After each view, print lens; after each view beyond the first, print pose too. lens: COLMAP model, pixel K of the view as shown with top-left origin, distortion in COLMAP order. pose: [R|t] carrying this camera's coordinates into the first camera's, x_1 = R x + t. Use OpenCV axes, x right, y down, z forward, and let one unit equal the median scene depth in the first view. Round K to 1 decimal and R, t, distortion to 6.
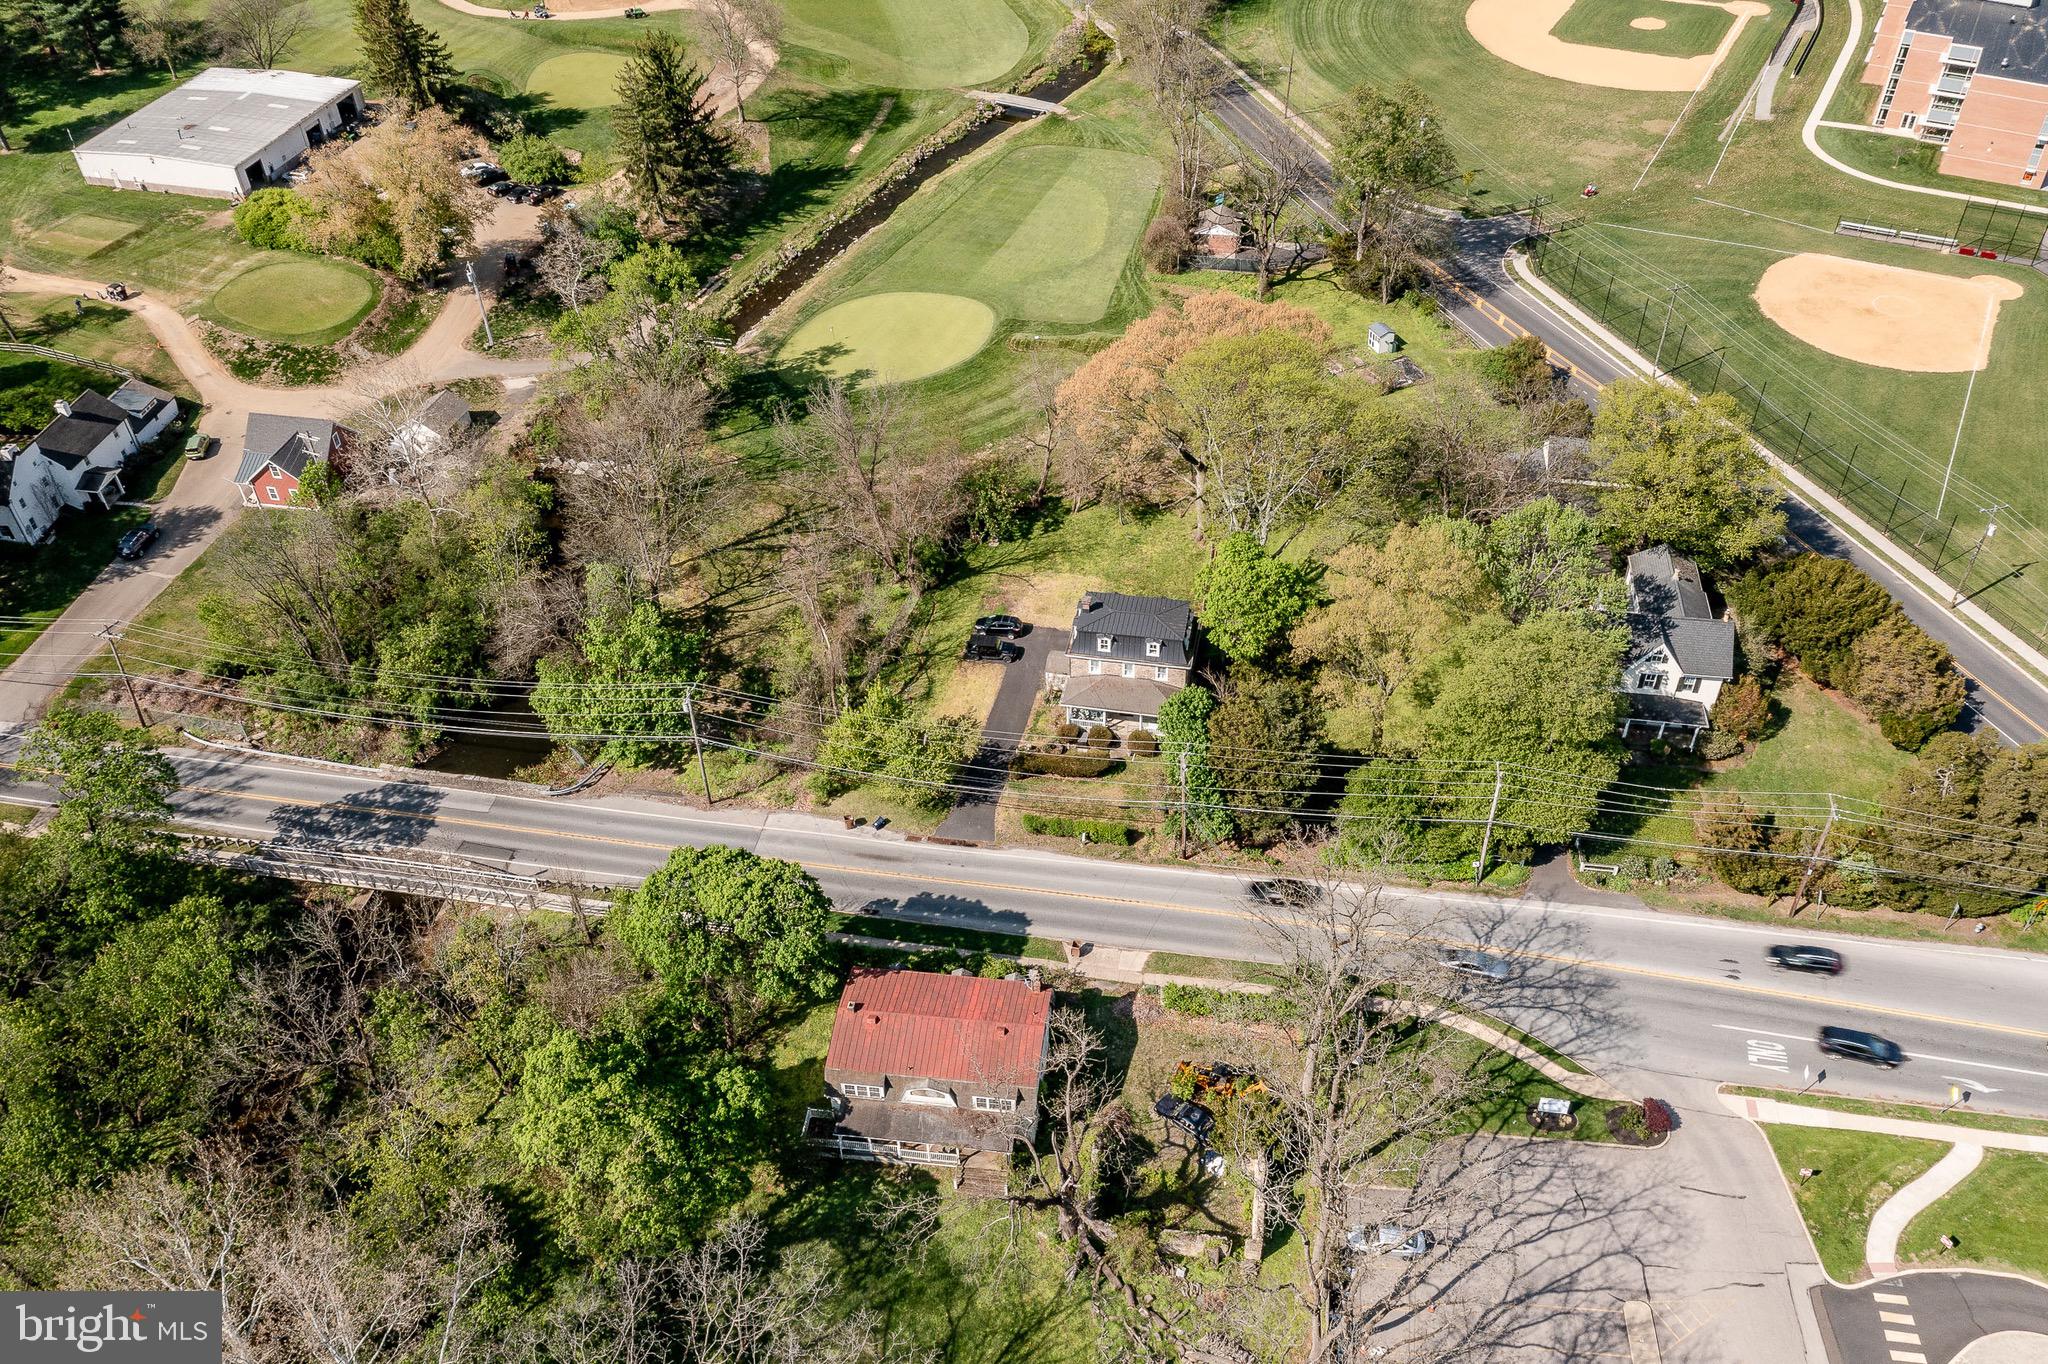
lens RADIAL K [[1618.3, 0, 1019.1], [0, 1618.3, 680.7], [0, 0, 1]] dist [0.005214, 0.012017]
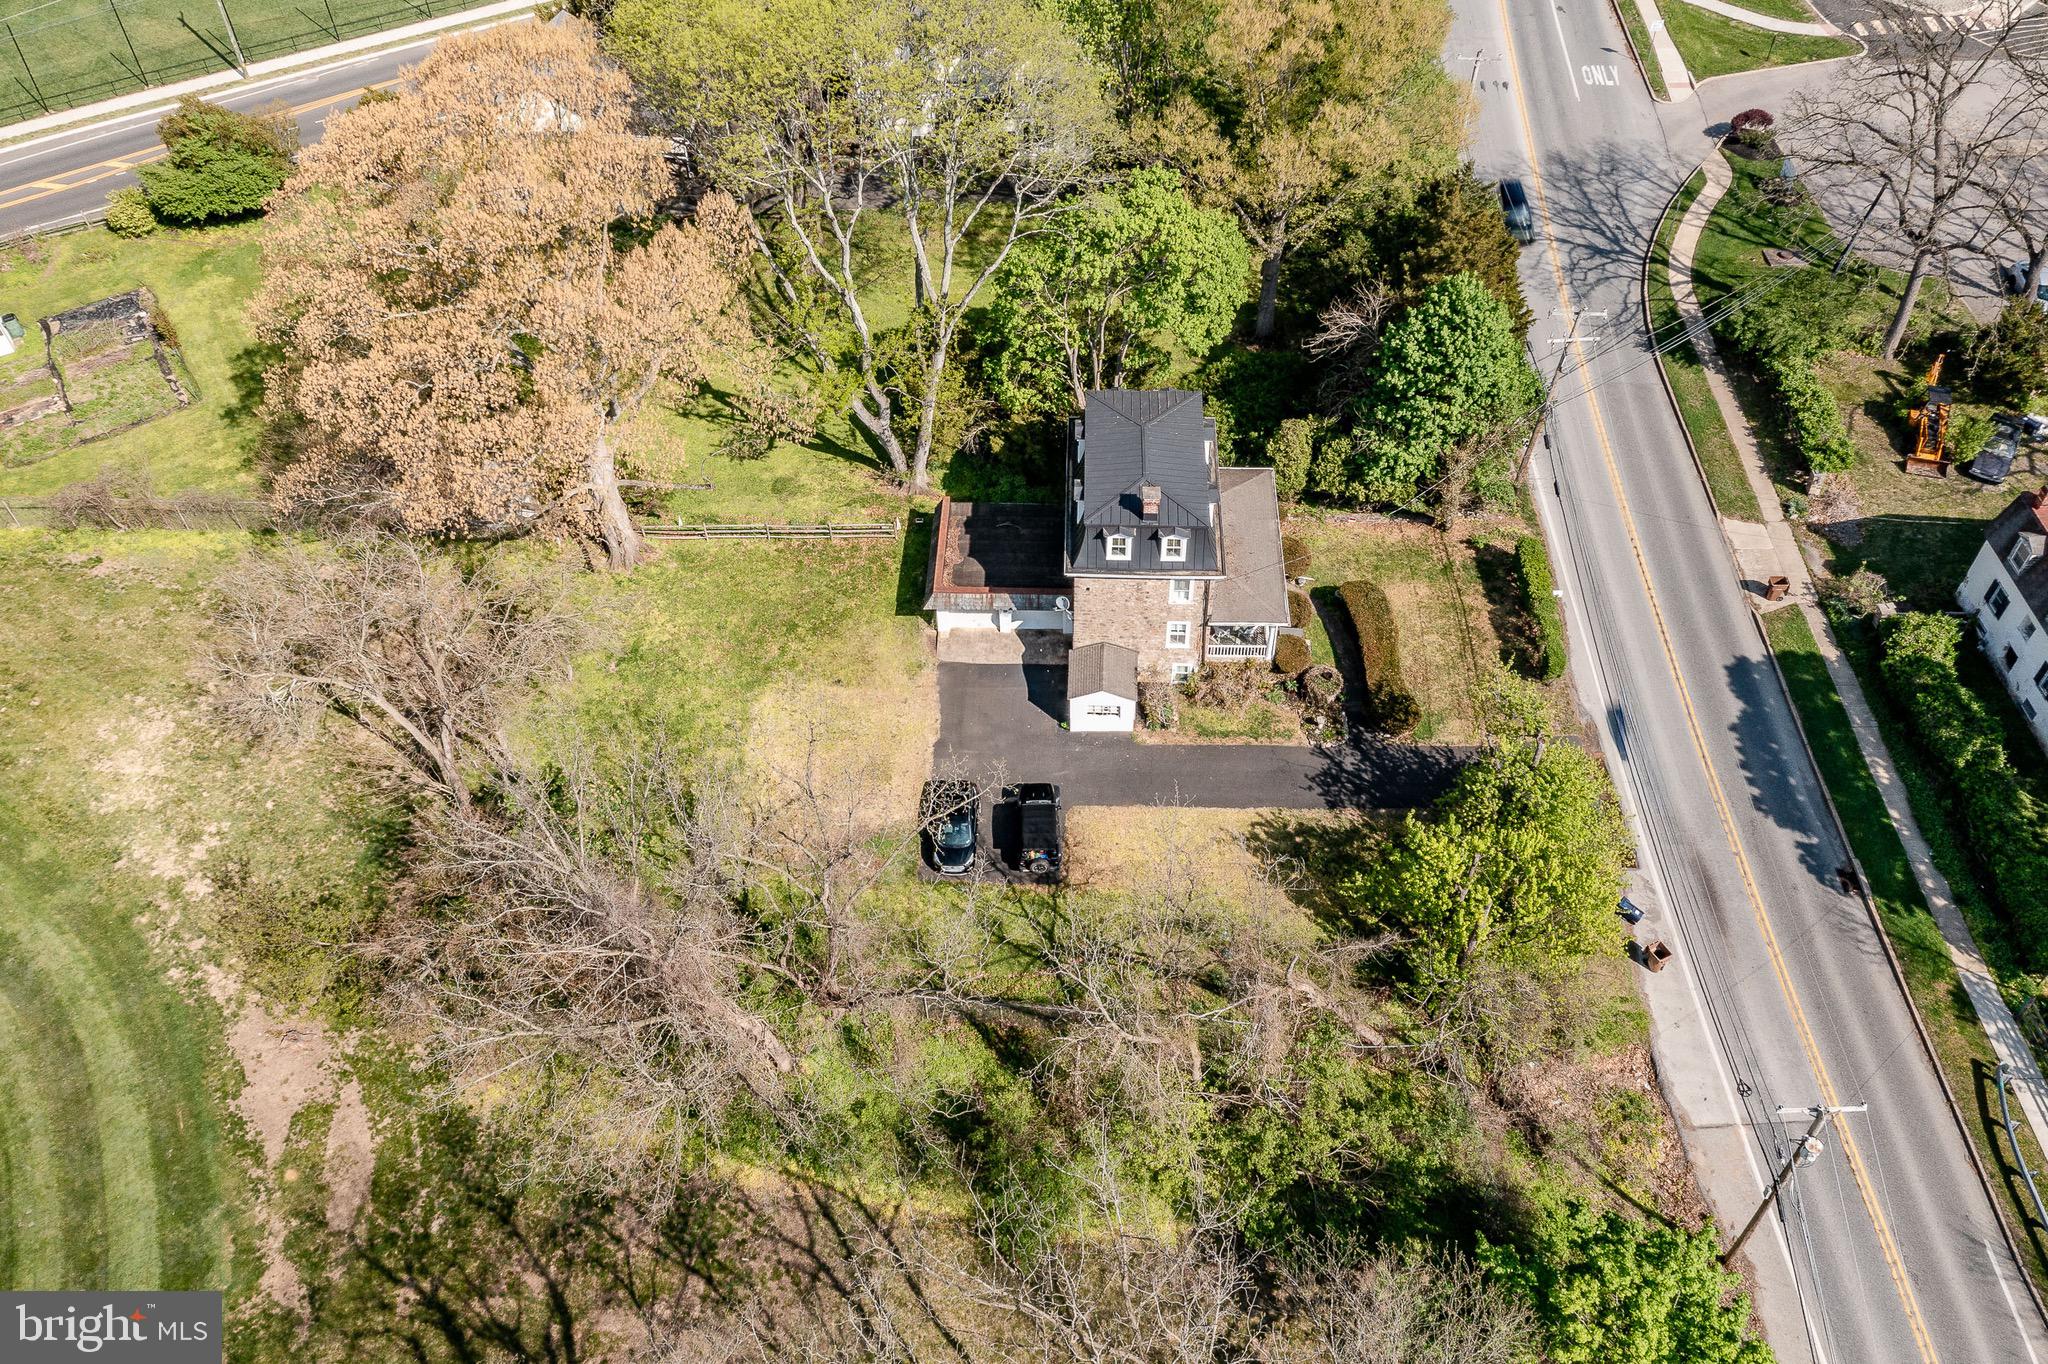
lens RADIAL K [[1577.9, 0, 1019.5], [0, 1577.9, 679.9], [0, 0, 1]] dist [0.018806, 0.006464]
pose [[-0.154811, -0.719363, 0.677163, -0.233464], [0.663315, 0.432276, 0.610861, -0.253078], [-0.732152, 0.543740, 0.410243, 0.622937]]
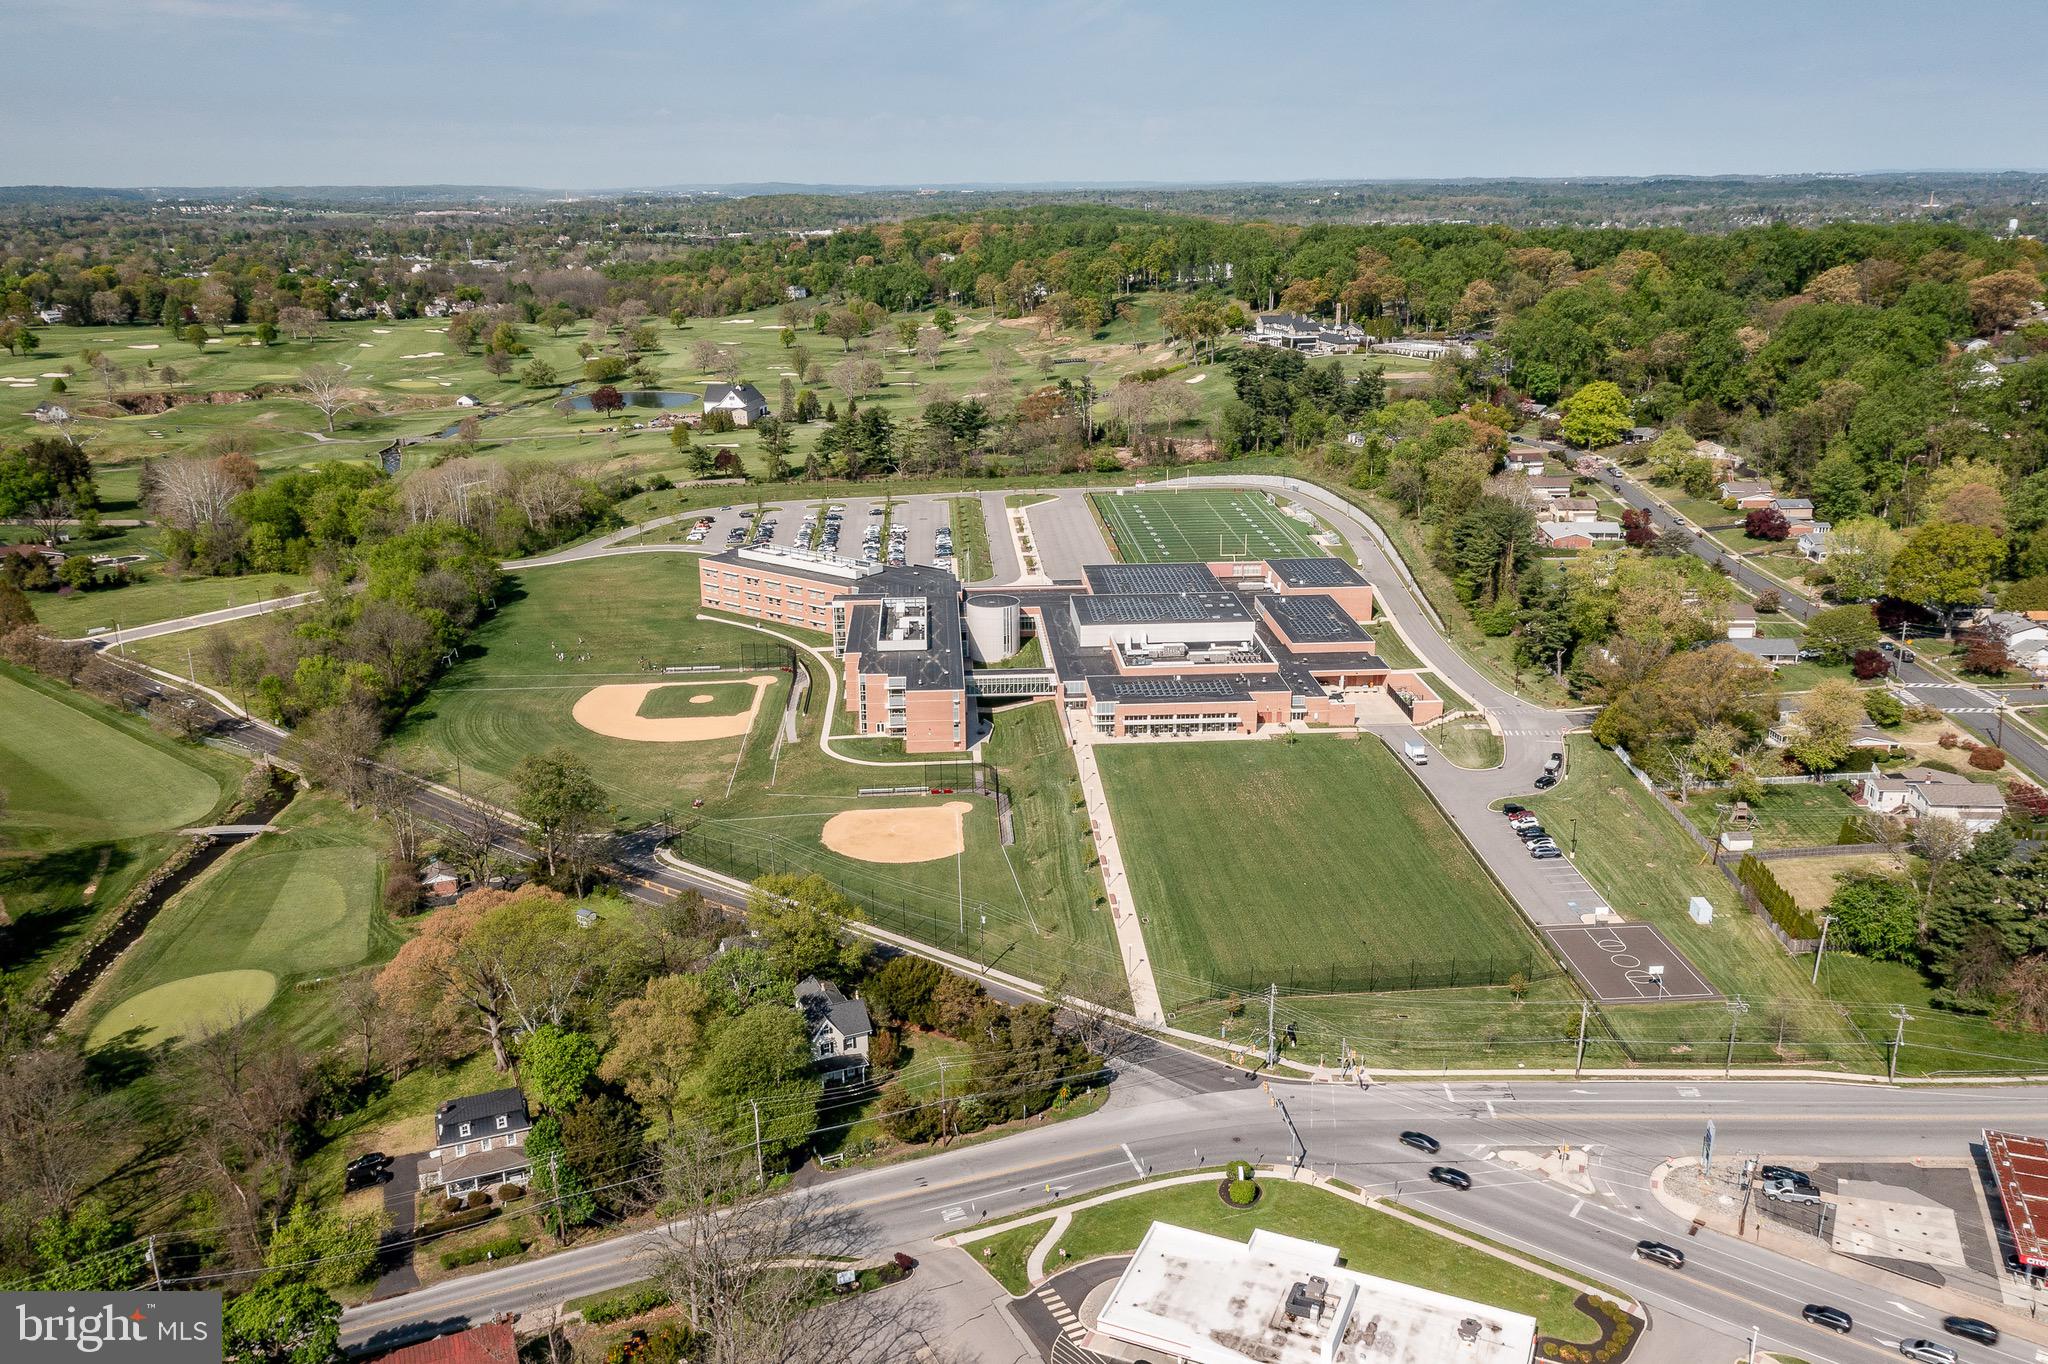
lens RADIAL K [[1611.9, 0, 1016.2], [0, 1611.9, 674.5], [0, 0, 1]] dist [0.018195, 0.010978]
pose [[0.842978, -0.140018, 0.519407, -0.155431], [0.343552, 0.883111, -0.319509, 0.171825], [-0.413958, 0.447783, 0.792546, -0.341568]]
